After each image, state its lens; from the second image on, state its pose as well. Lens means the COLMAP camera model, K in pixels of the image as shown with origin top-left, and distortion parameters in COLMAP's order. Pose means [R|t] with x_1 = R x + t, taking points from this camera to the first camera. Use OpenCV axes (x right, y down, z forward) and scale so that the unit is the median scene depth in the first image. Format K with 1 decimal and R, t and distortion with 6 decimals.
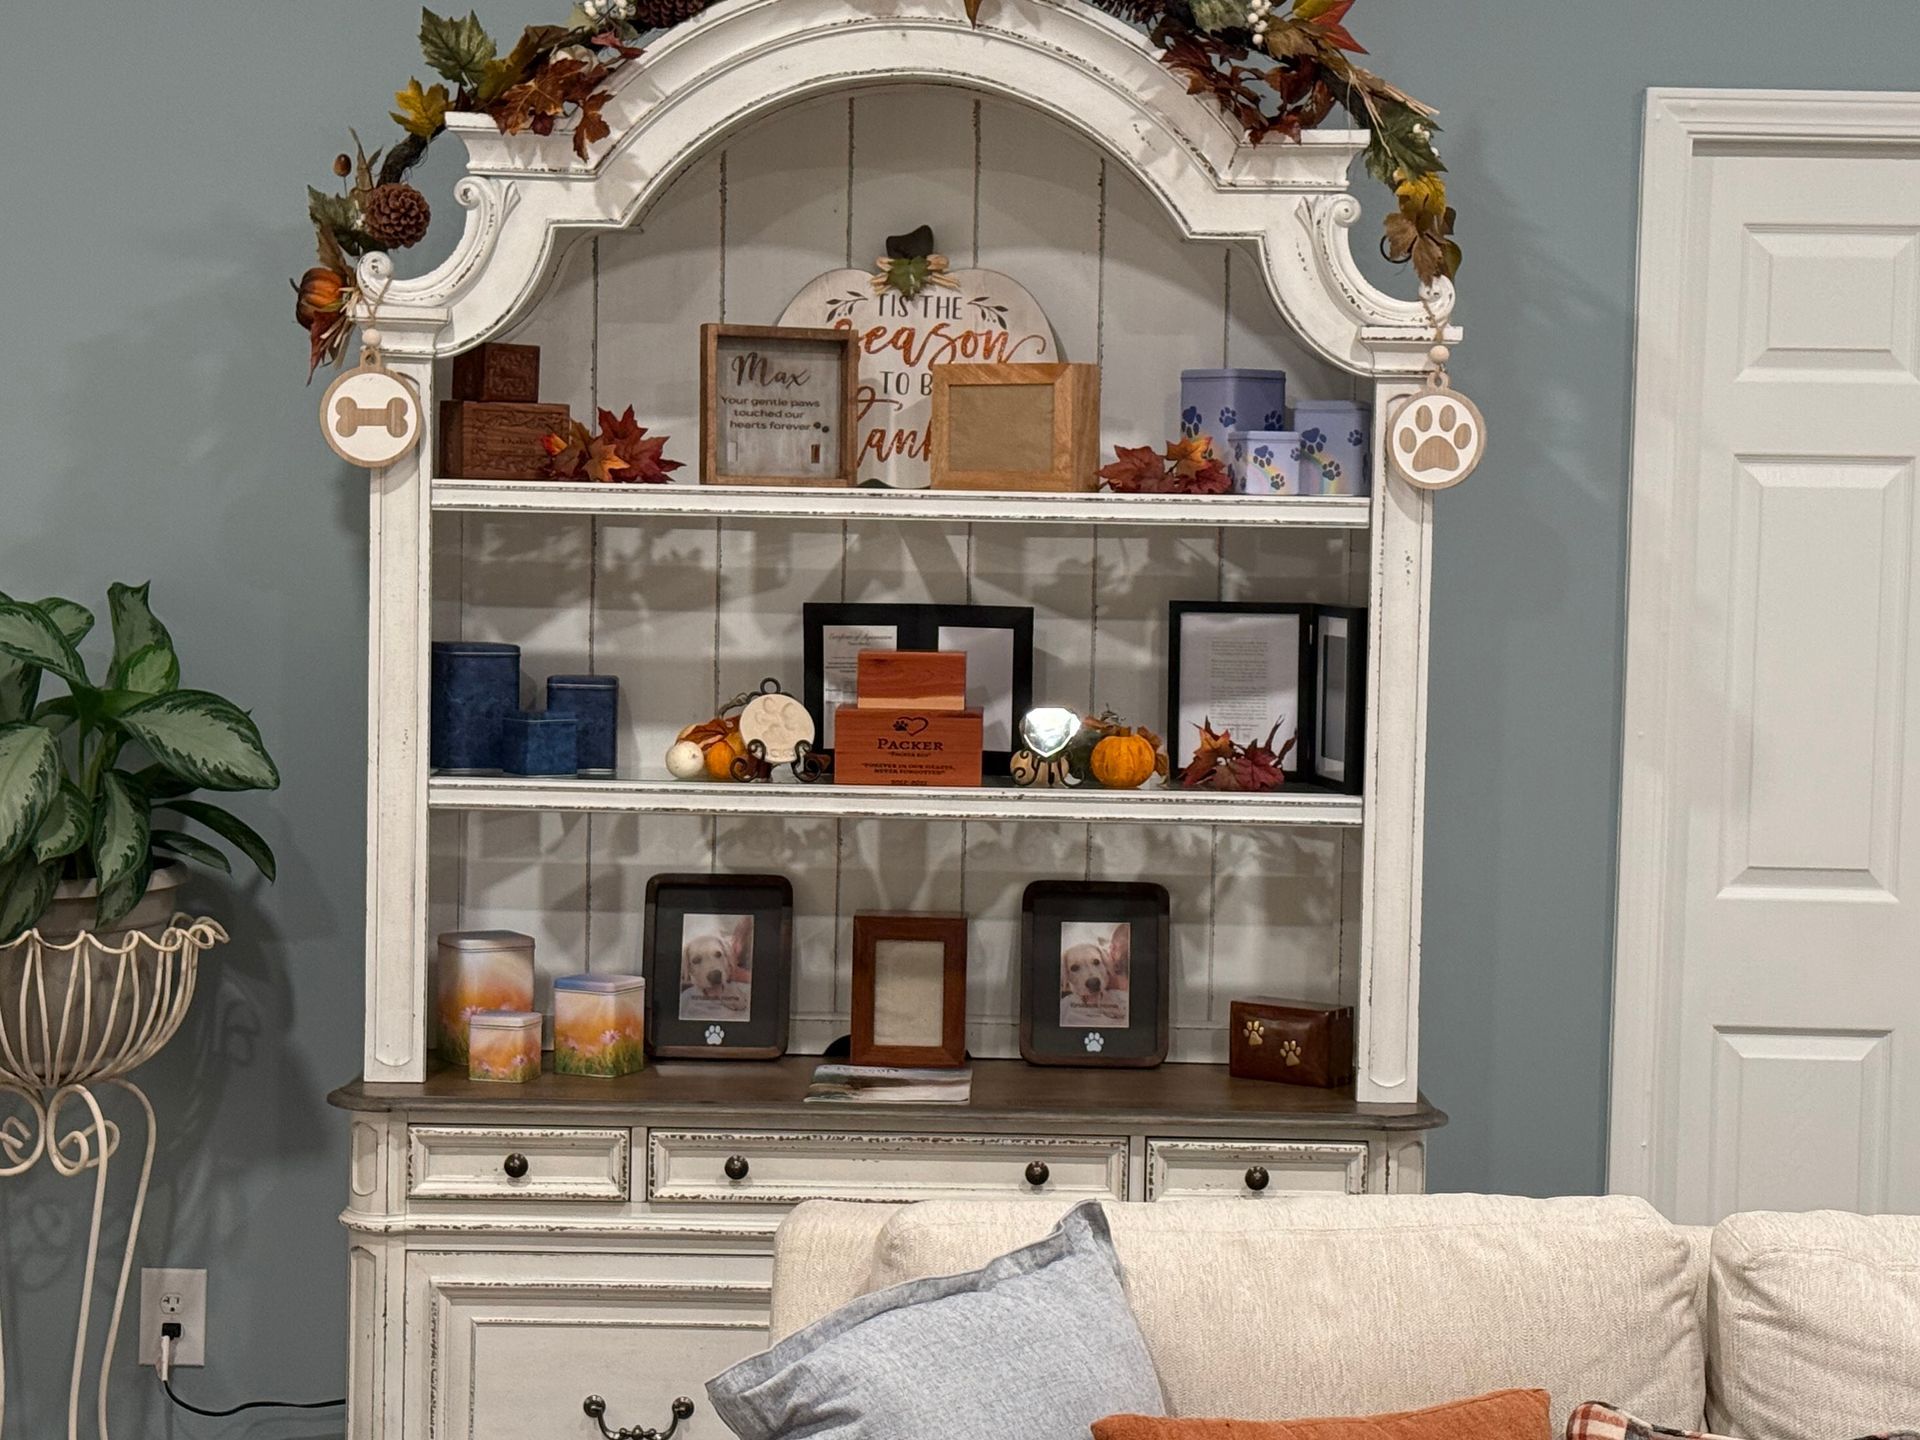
lens RADIAL K [[3448.4, 0, 960.0], [0, 3448.4, 720.0], [0, 0, 1]] dist [0.078677, 0.219102]
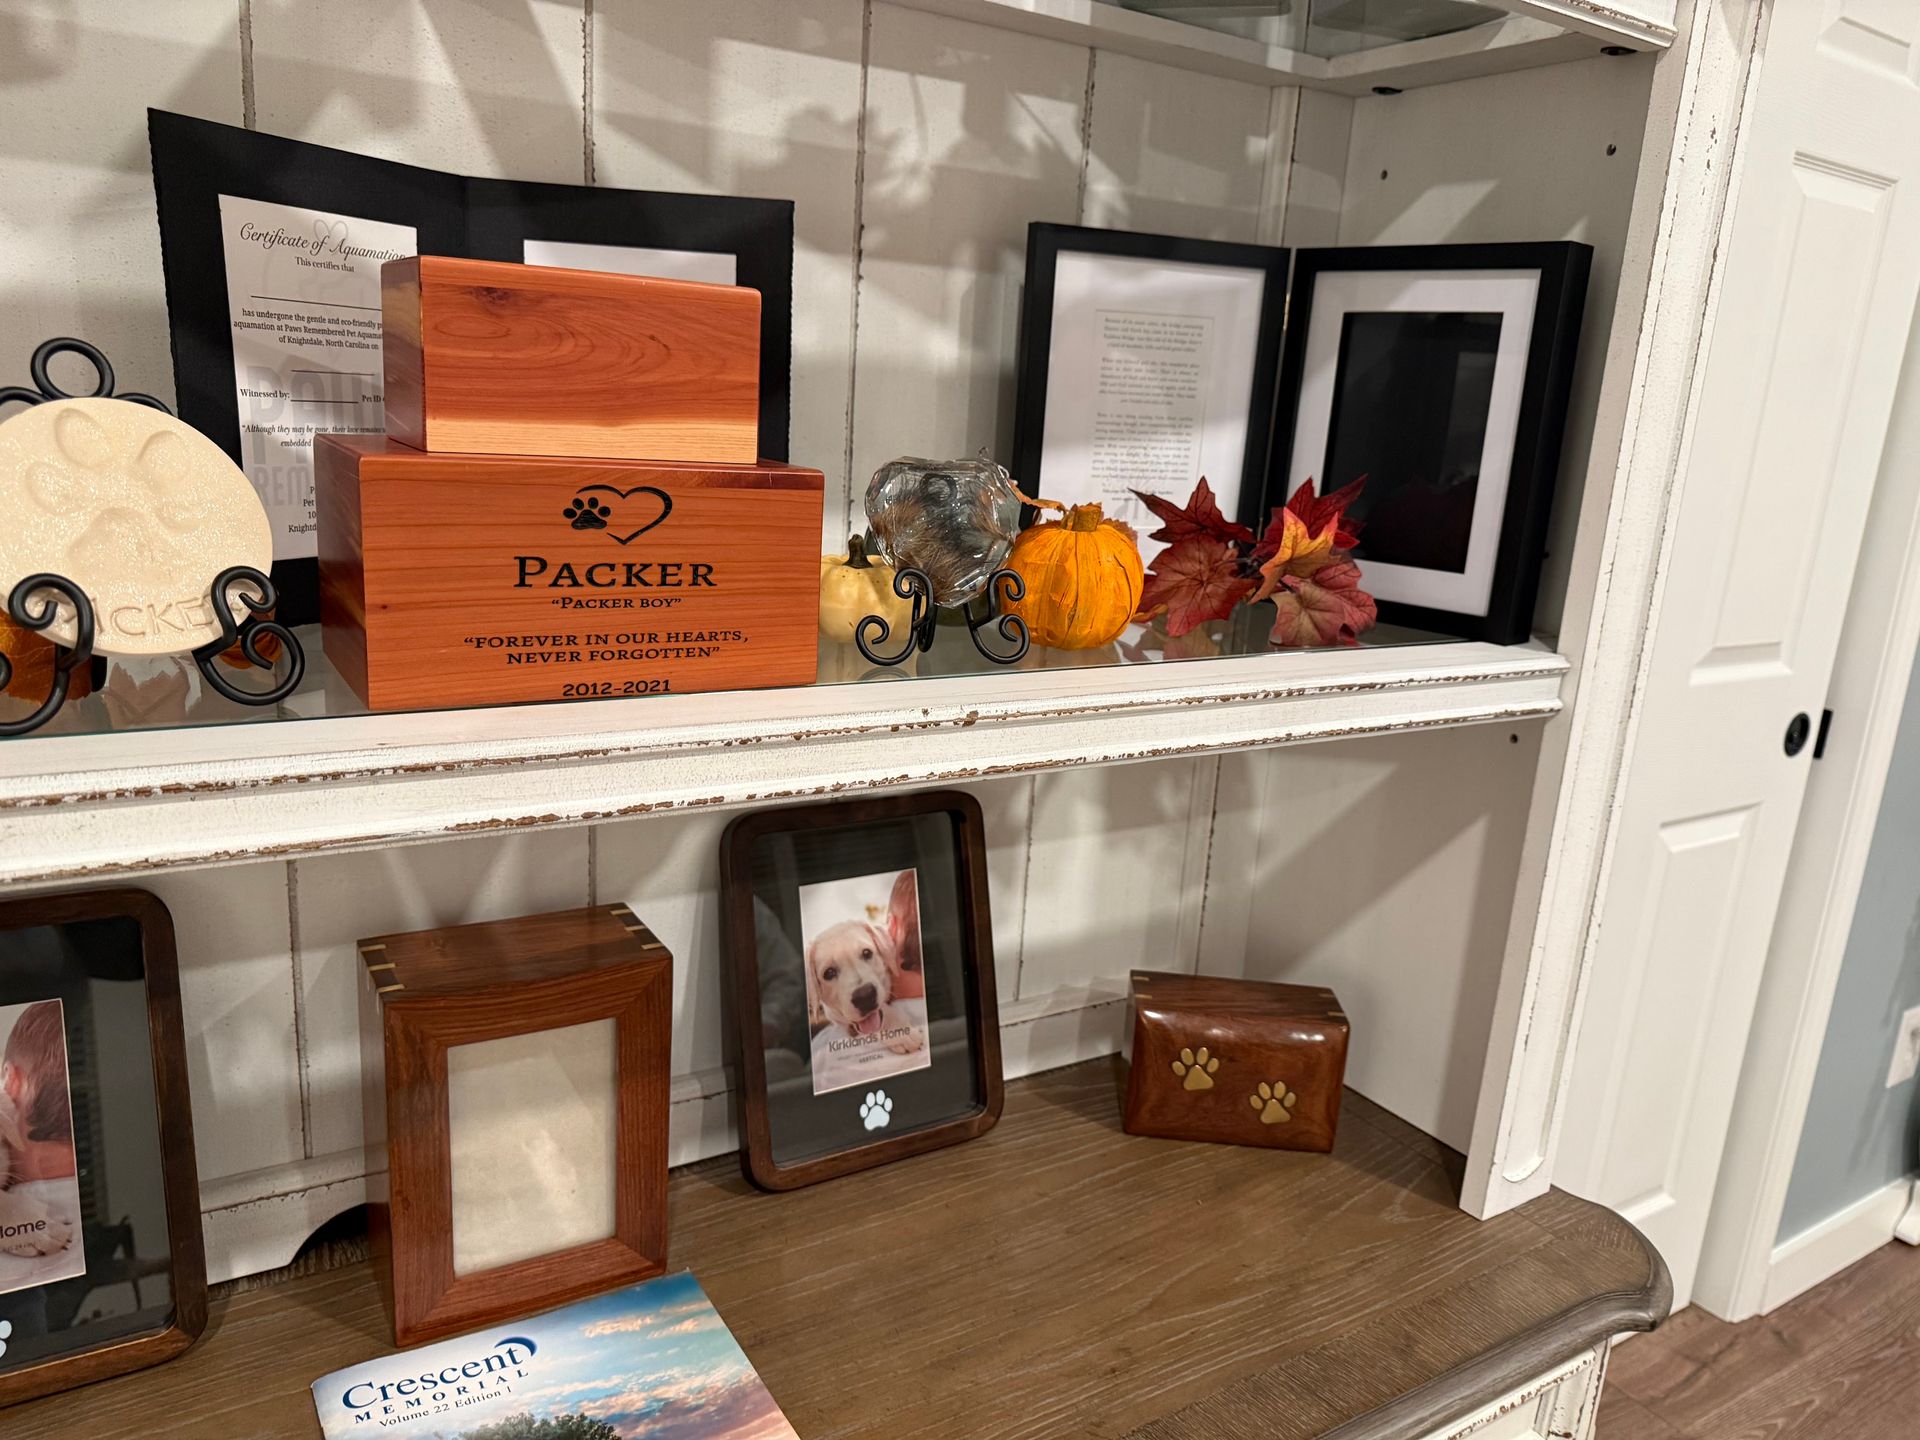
lens RADIAL K [[1366.3, 0, 958.3], [0, 1366.3, 736.2], [0, 0, 1]] dist [0.060104, -0.092550]
pose [[0.842869, -0.100169, 0.528713, -0.054773], [-0.015013, 0.977762, 0.209180, -0.004970], [-0.537909, -0.184249, 0.822622, 0.838416]]
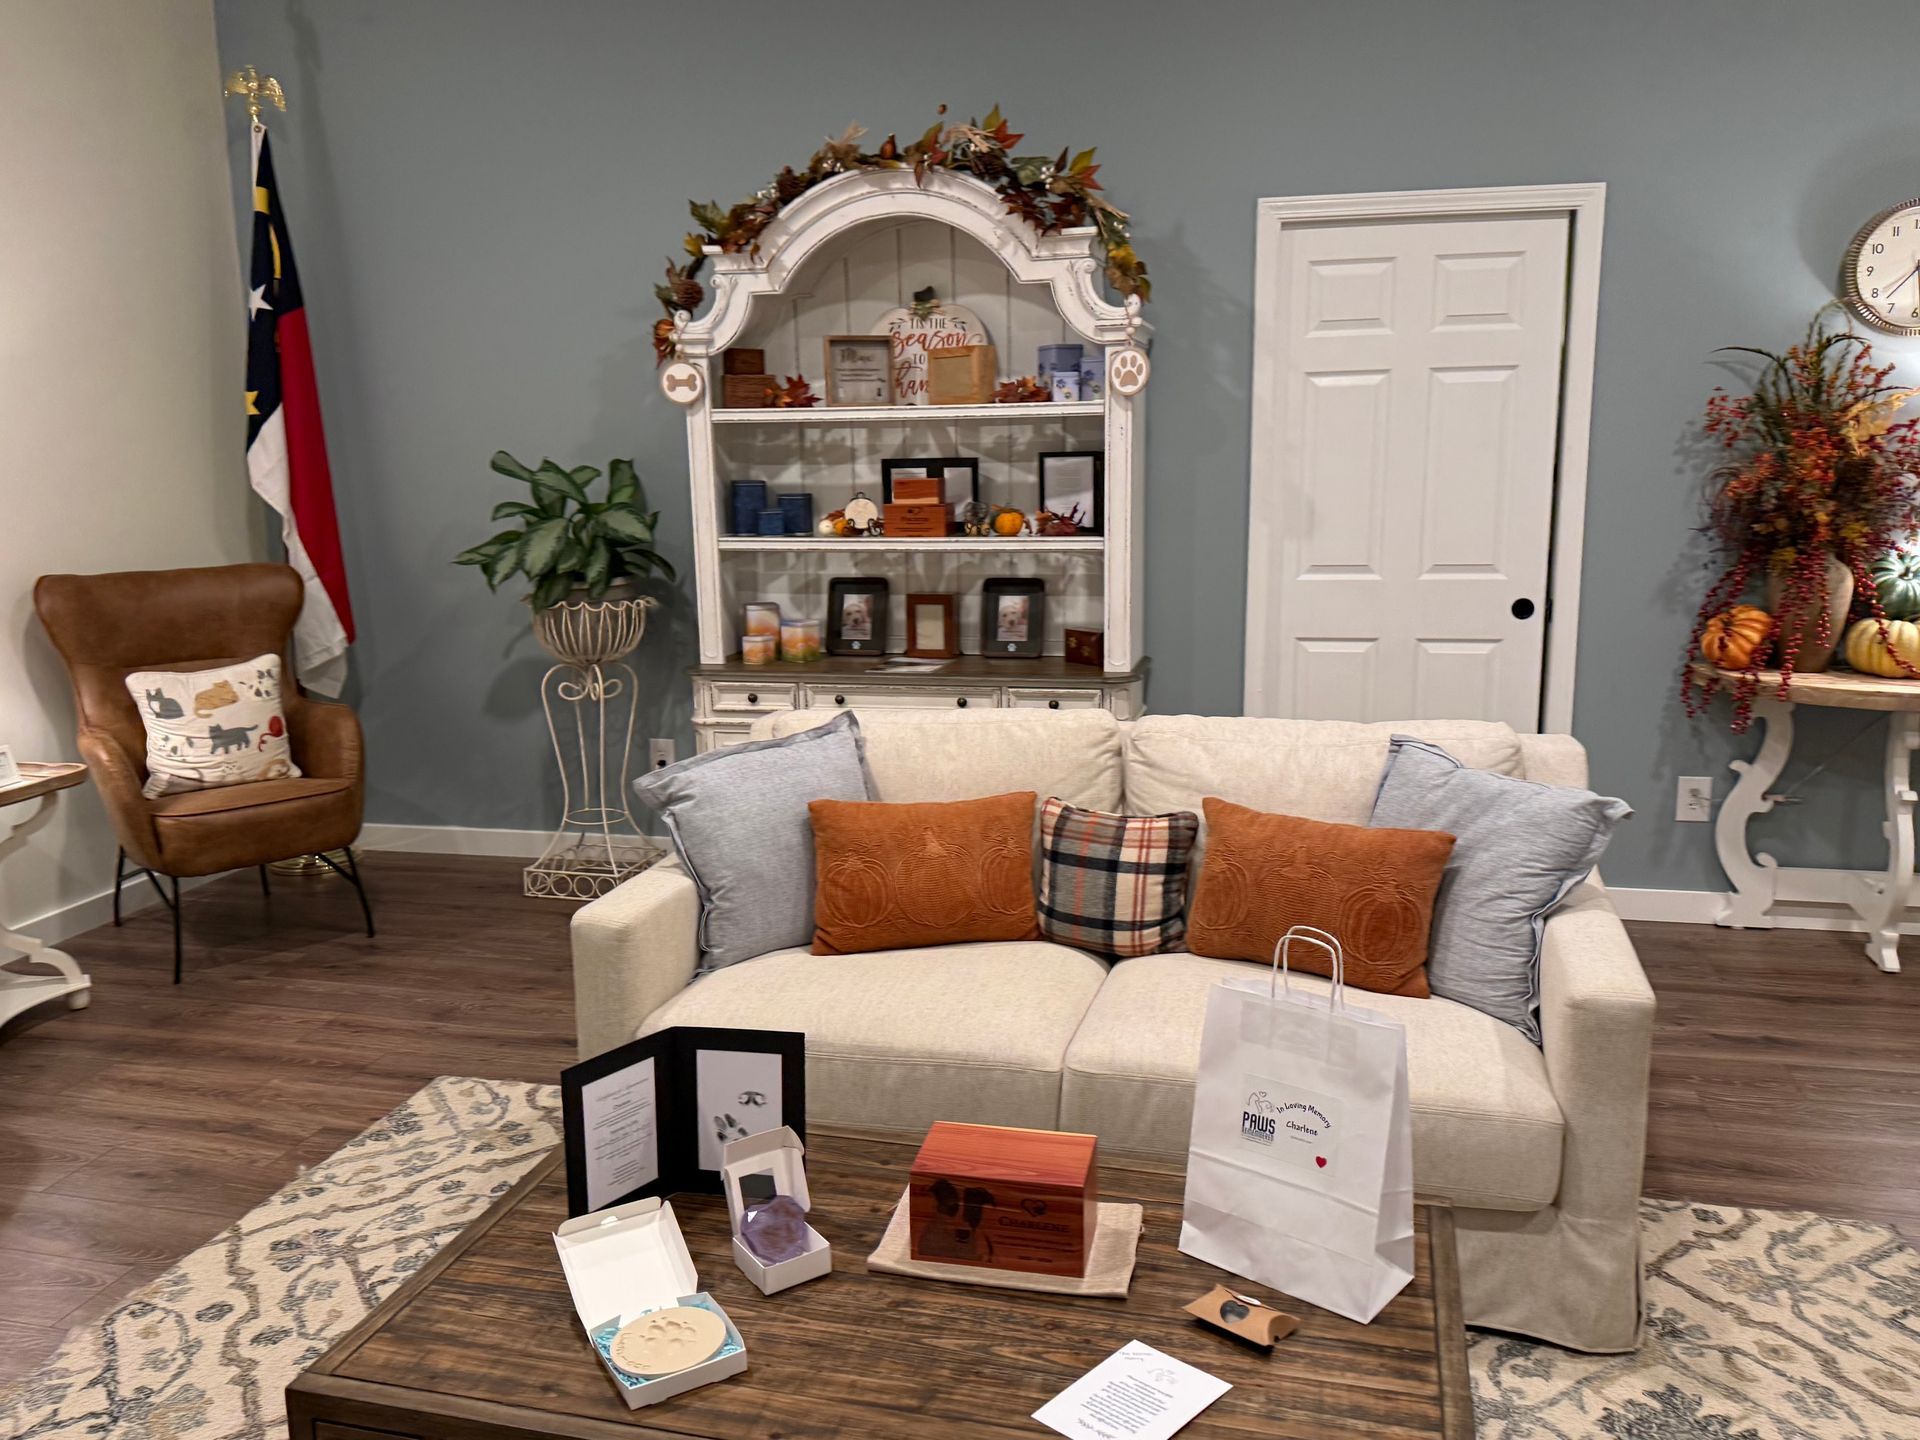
lens RADIAL K [[1410.6, 0, 980.6], [0, 1410.6, 724.8], [0, 0, 1]] dist [0.089841, -0.086473]
pose [[0.975762, 0.006696, -0.218731, 0.227936], [0.023773, 0.990372, 0.136371, 0.014986], [0.217538, -0.138266, 0.966209, 0.069104]]
